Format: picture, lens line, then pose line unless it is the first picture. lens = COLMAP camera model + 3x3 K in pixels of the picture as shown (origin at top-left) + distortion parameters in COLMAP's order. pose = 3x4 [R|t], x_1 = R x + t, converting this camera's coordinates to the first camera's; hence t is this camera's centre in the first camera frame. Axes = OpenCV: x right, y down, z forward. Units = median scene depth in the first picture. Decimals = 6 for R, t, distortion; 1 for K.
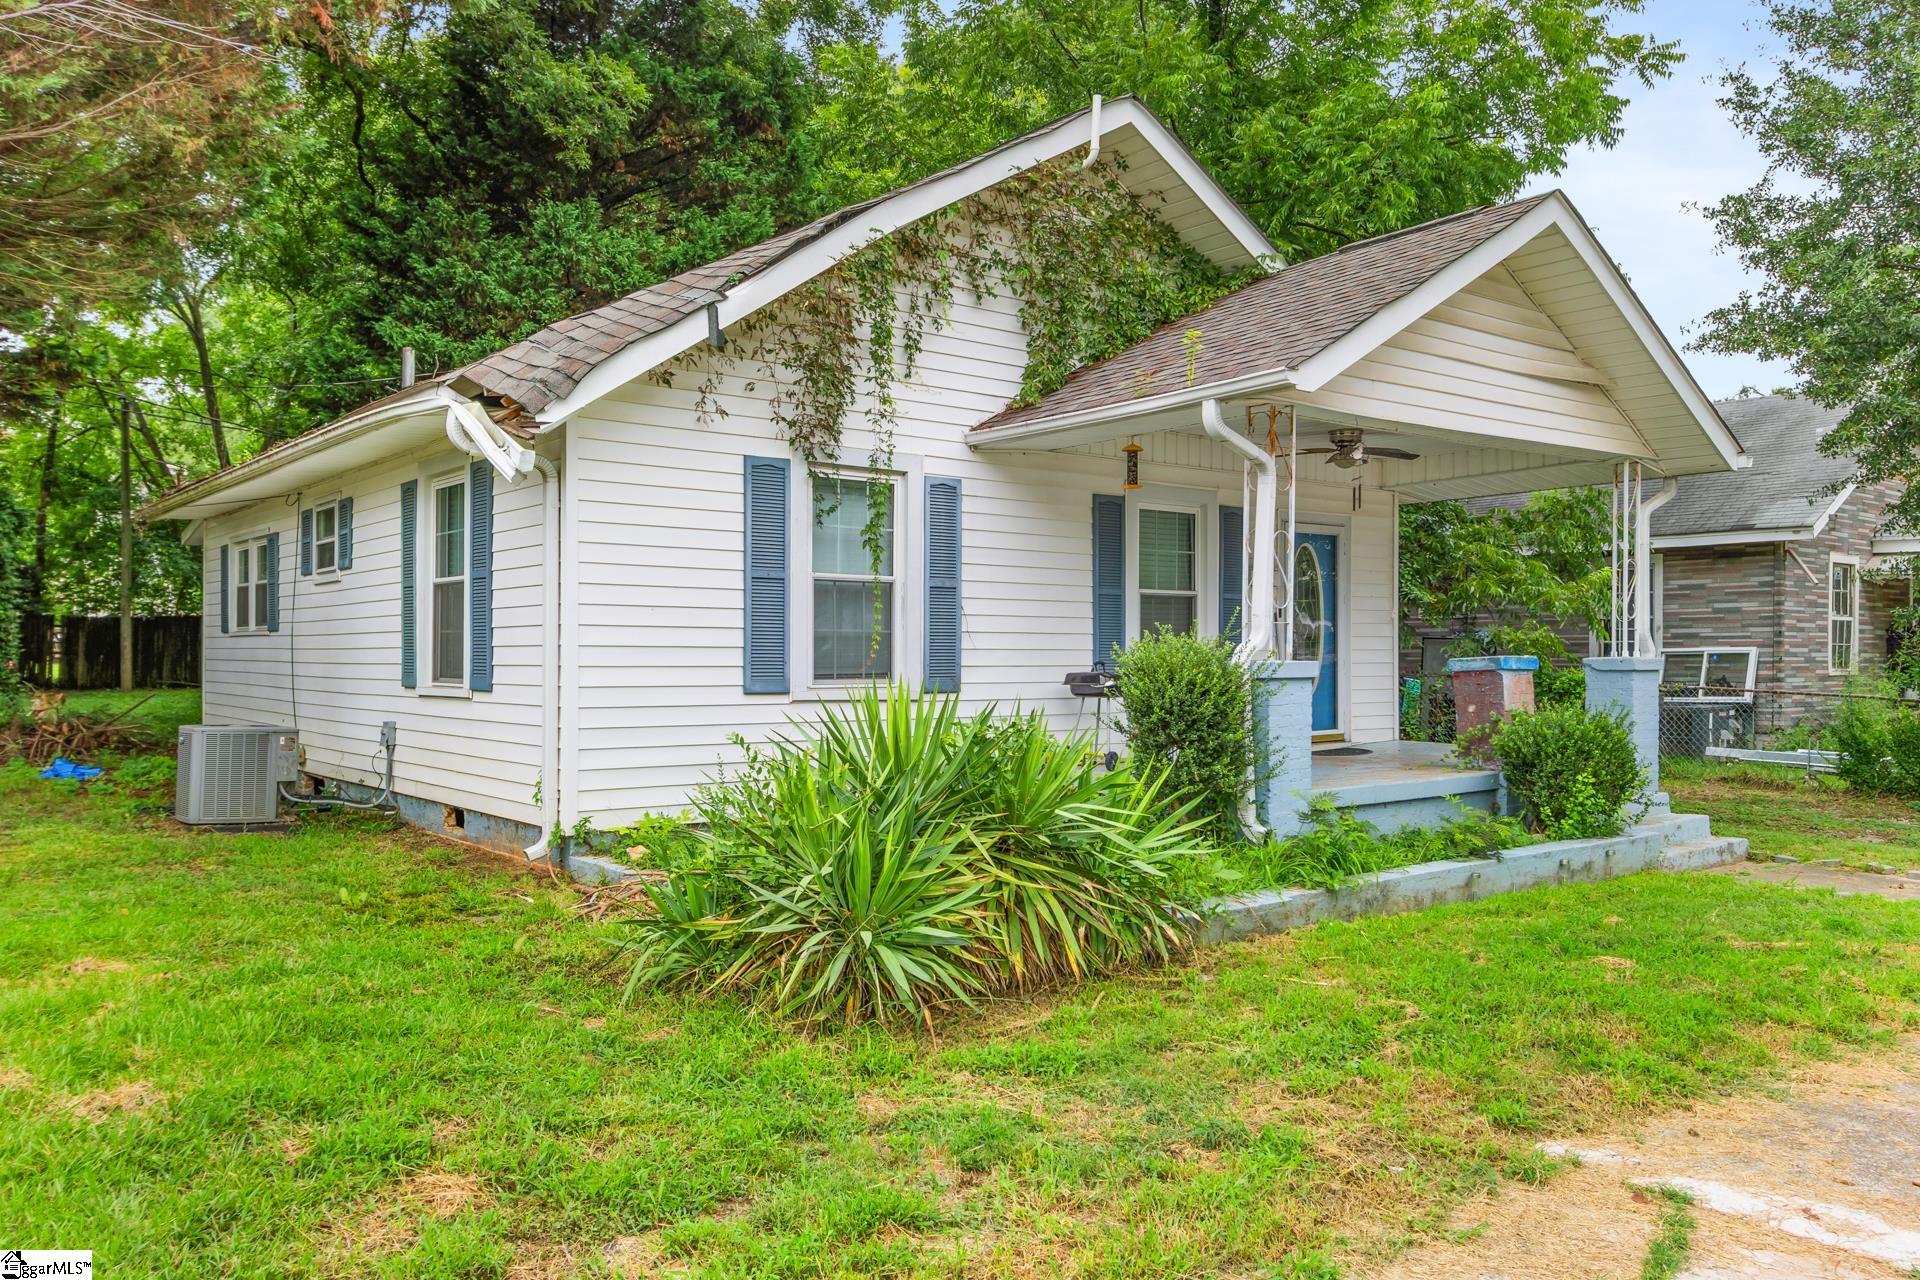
lens RADIAL K [[1446.9, 0, 959.1], [0, 1446.9, 647.4], [0, 0, 1]] dist [0.008092, 0.001001]
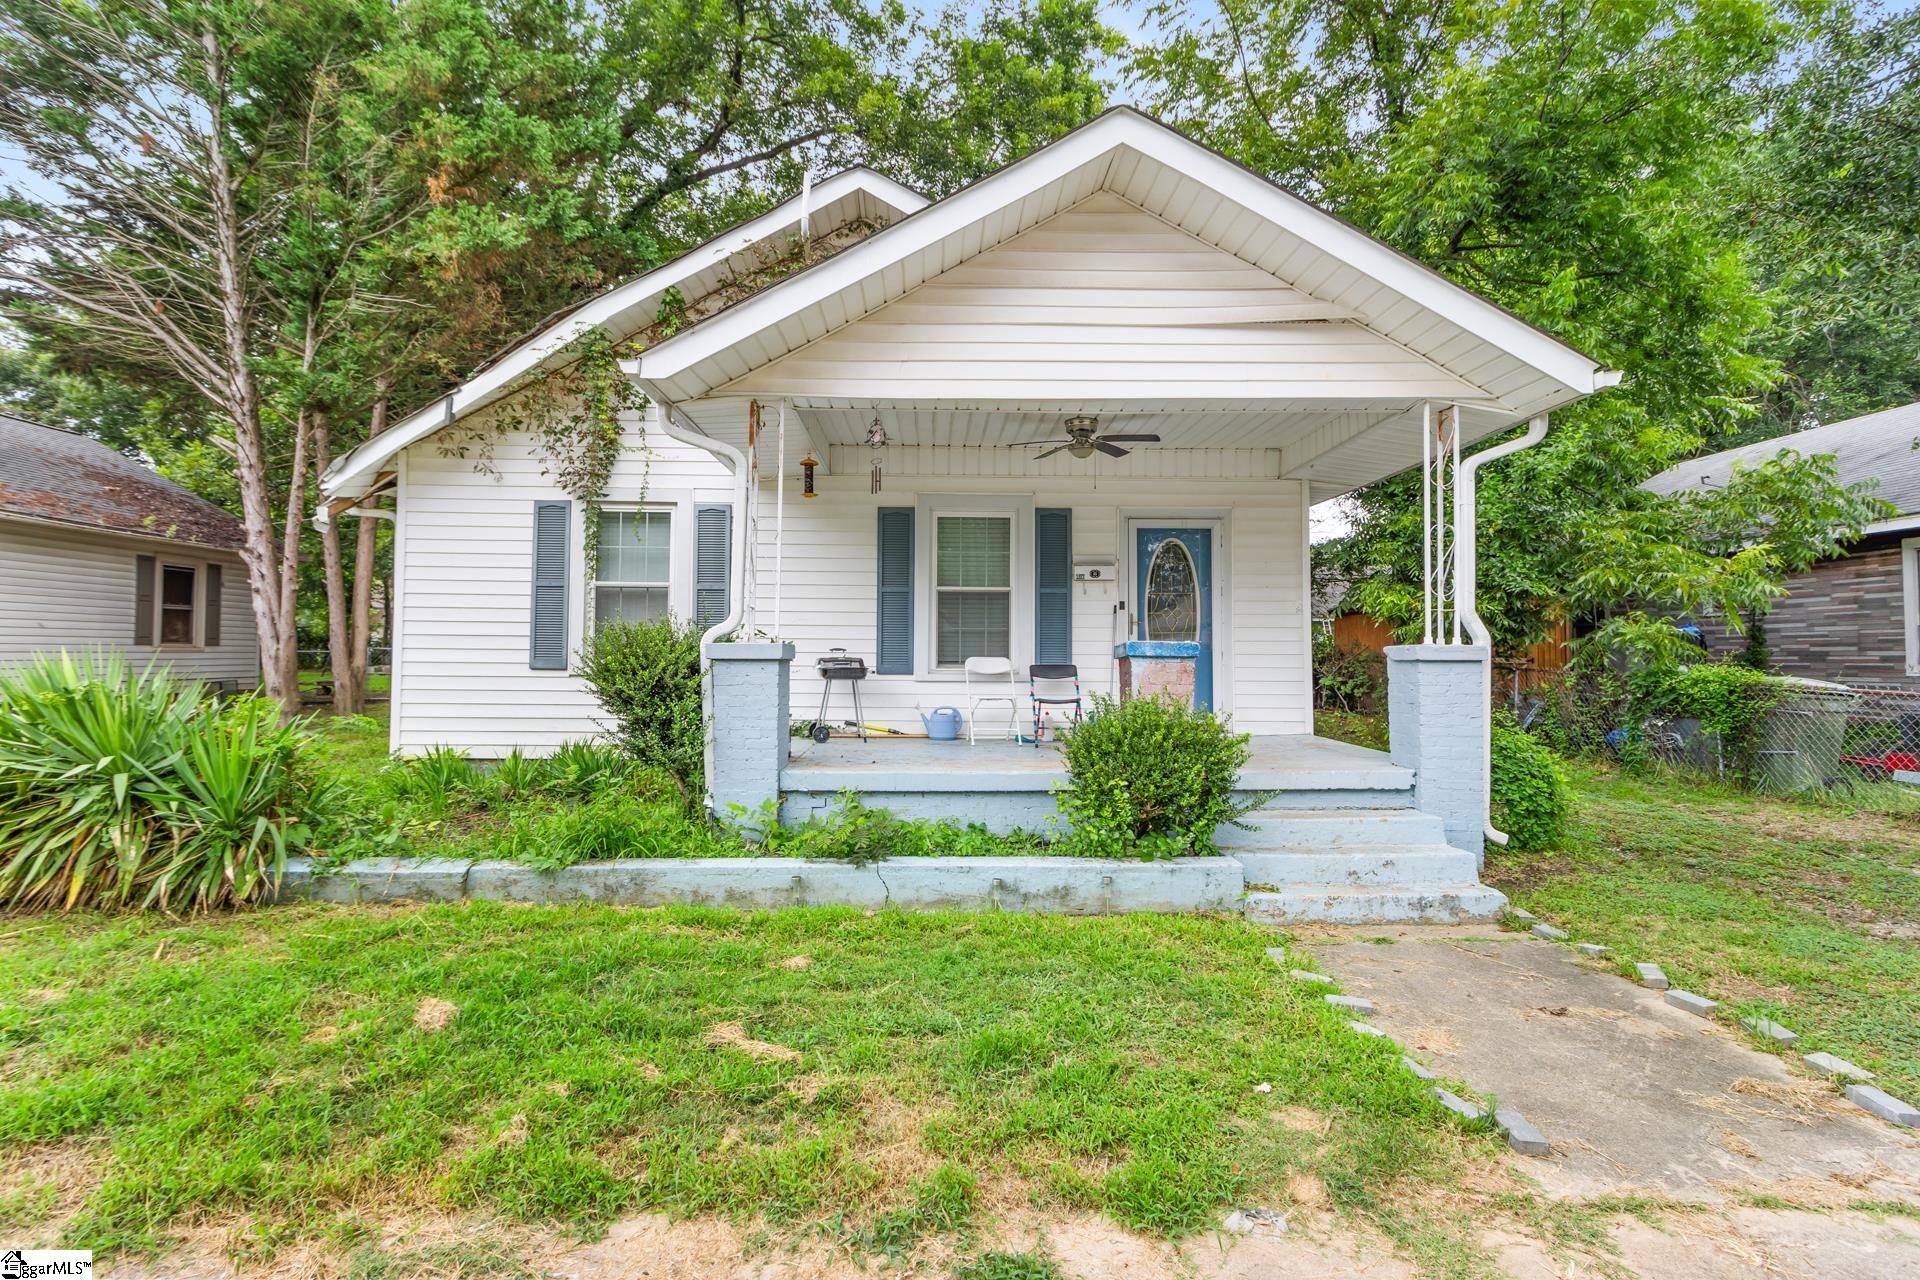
lens RADIAL K [[876.7, 0, 961.4], [0, 876.7, 631.7], [0, 0, 1]] dist [-0.004143, -0.000130]
pose [[0.796488, -0.010548, -0.604562, 0.667900], [-0.002368, 0.999786, -0.020563, 0.011933], [0.604650, 0.017810, 0.796292, 0.543333]]
